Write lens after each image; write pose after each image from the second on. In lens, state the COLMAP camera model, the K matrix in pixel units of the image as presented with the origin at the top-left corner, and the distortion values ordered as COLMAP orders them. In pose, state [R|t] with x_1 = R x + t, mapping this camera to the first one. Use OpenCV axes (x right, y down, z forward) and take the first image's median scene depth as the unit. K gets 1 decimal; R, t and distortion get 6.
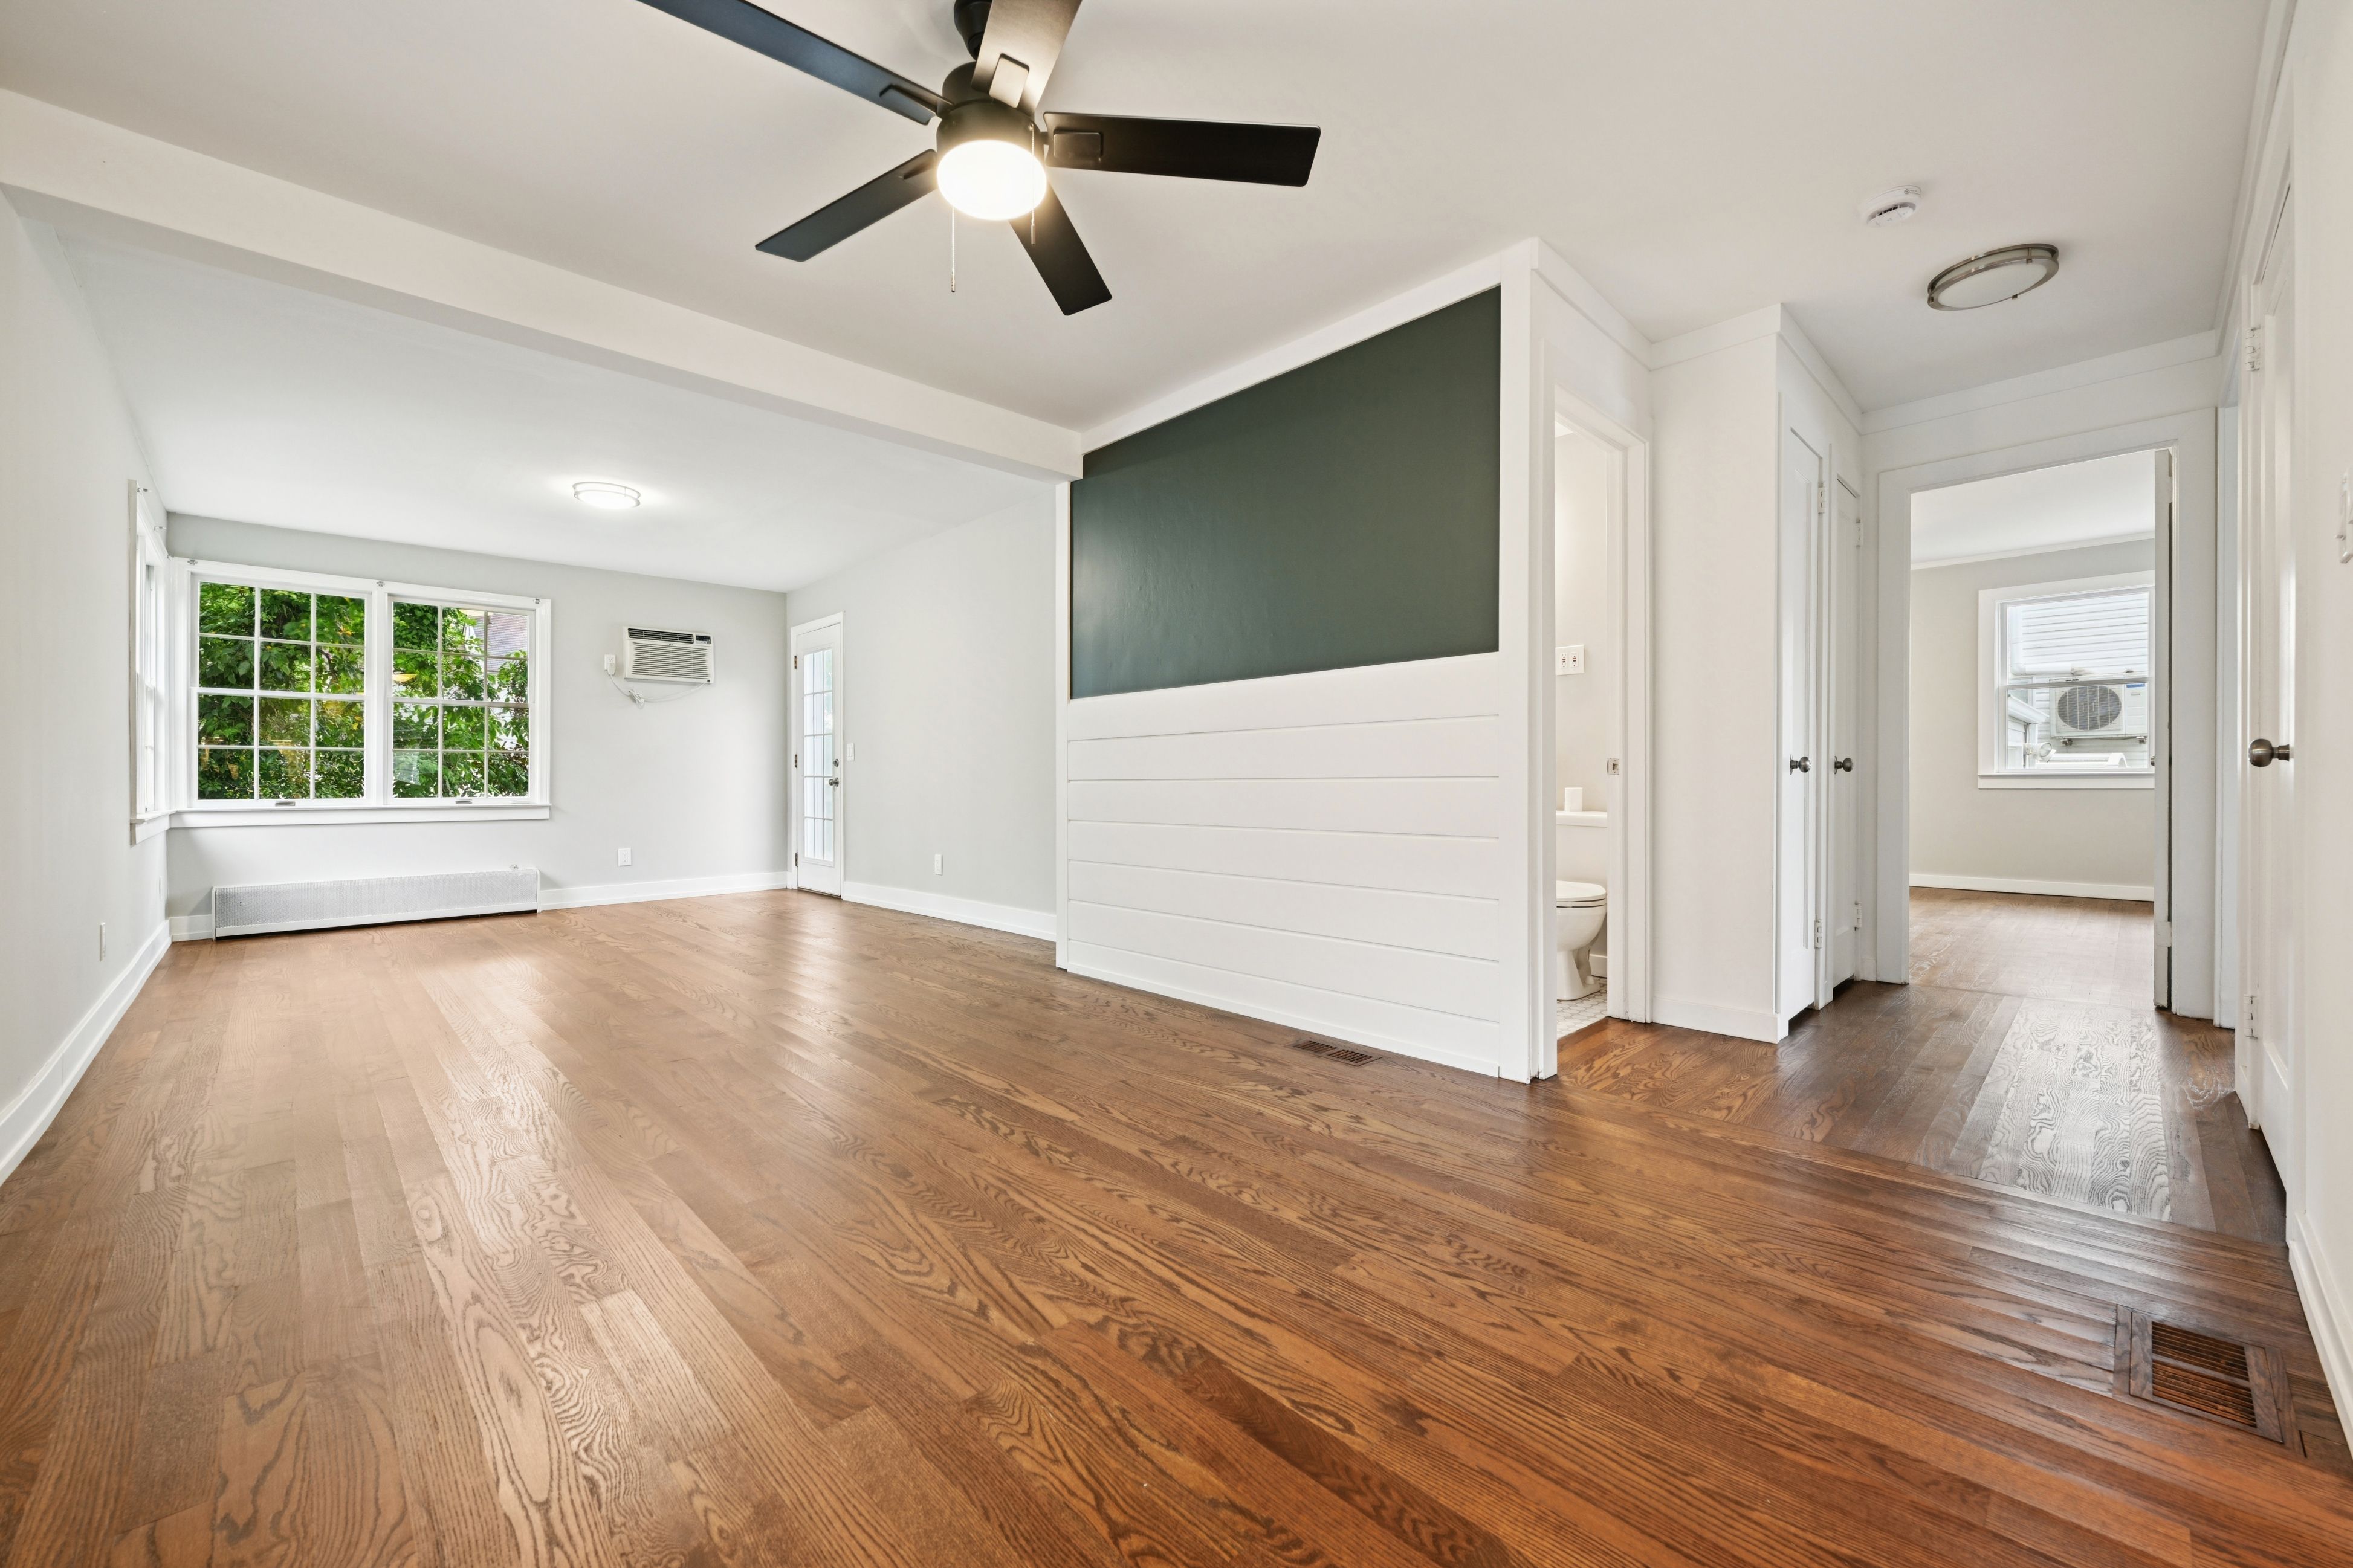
lens RADIAL K [[996.7, 0, 1173.6], [0, 996.7, 776.1], [0, 0, 1]] dist [-0.000370, -0.000092]
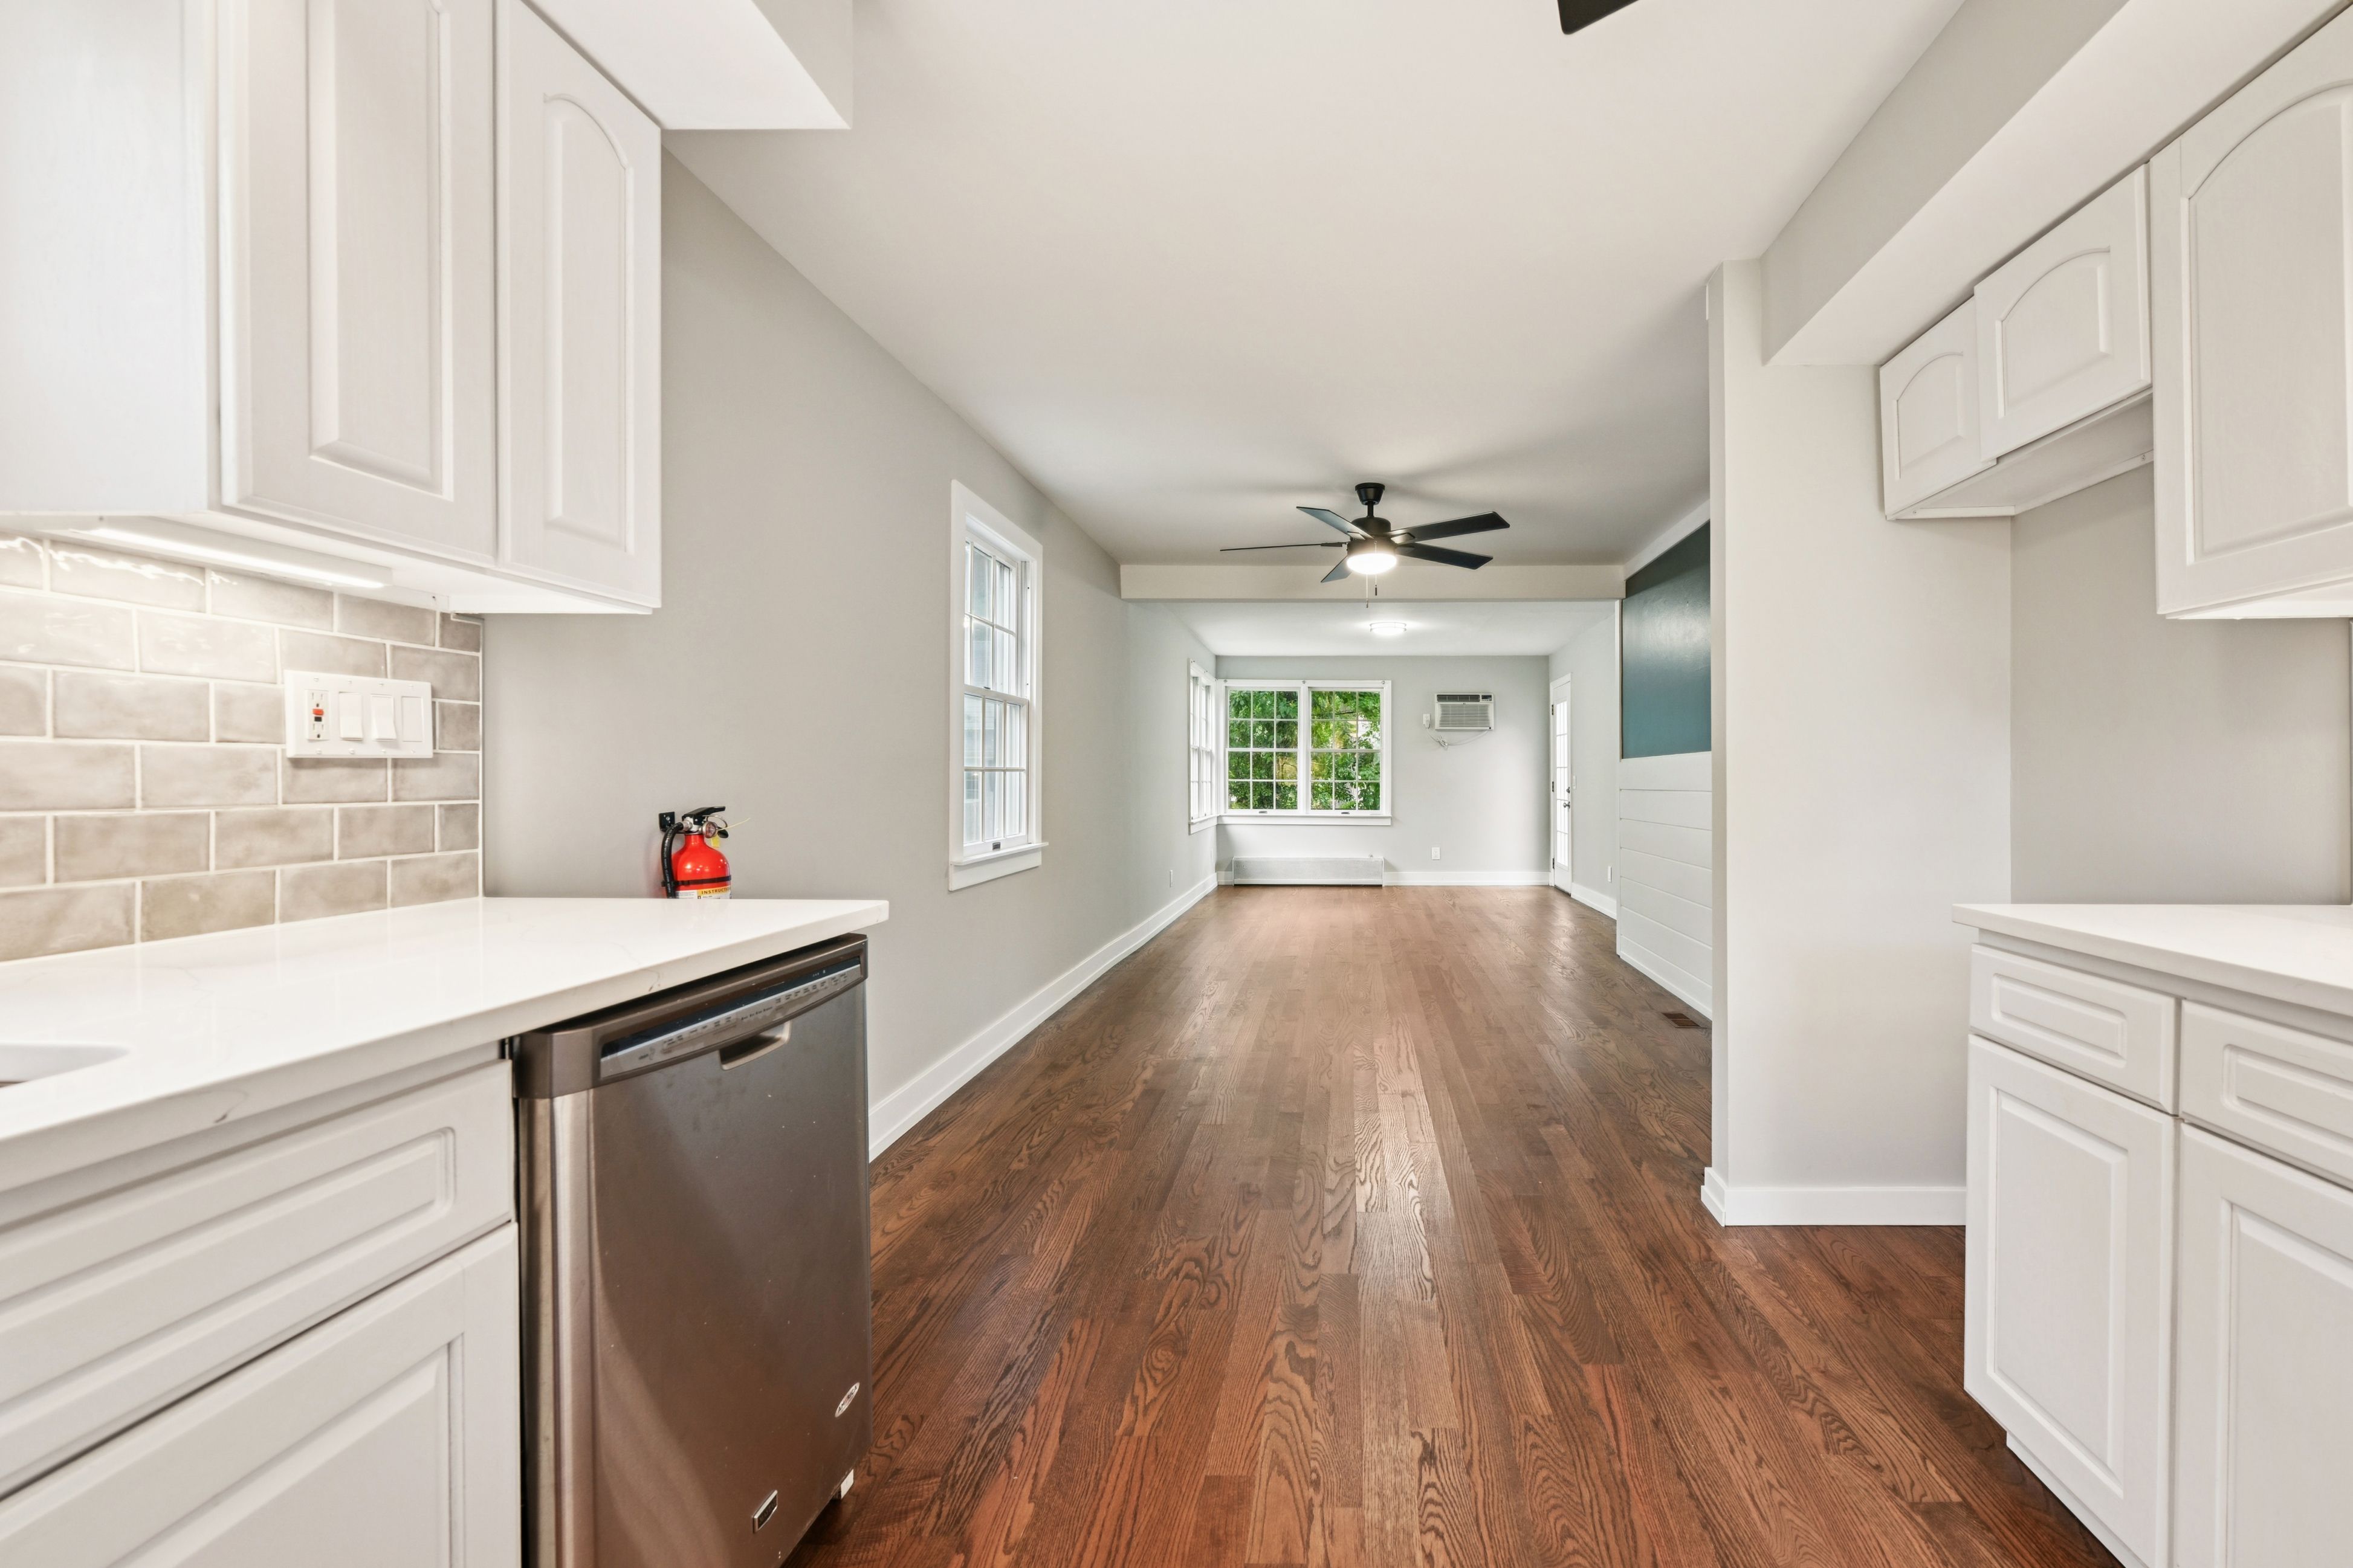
lens RADIAL K [[936.0, 0, 1145.3], [0, 936.0, 786.3], [0, 0, 1]] dist [0.003306, -0.001545]
pose [[0.606795, 0.002207, -0.794855, 0.284609], [0.004034, 0.999975, 0.005857, -0.027283], [0.794848, -0.006761, 0.606771, -0.162431]]
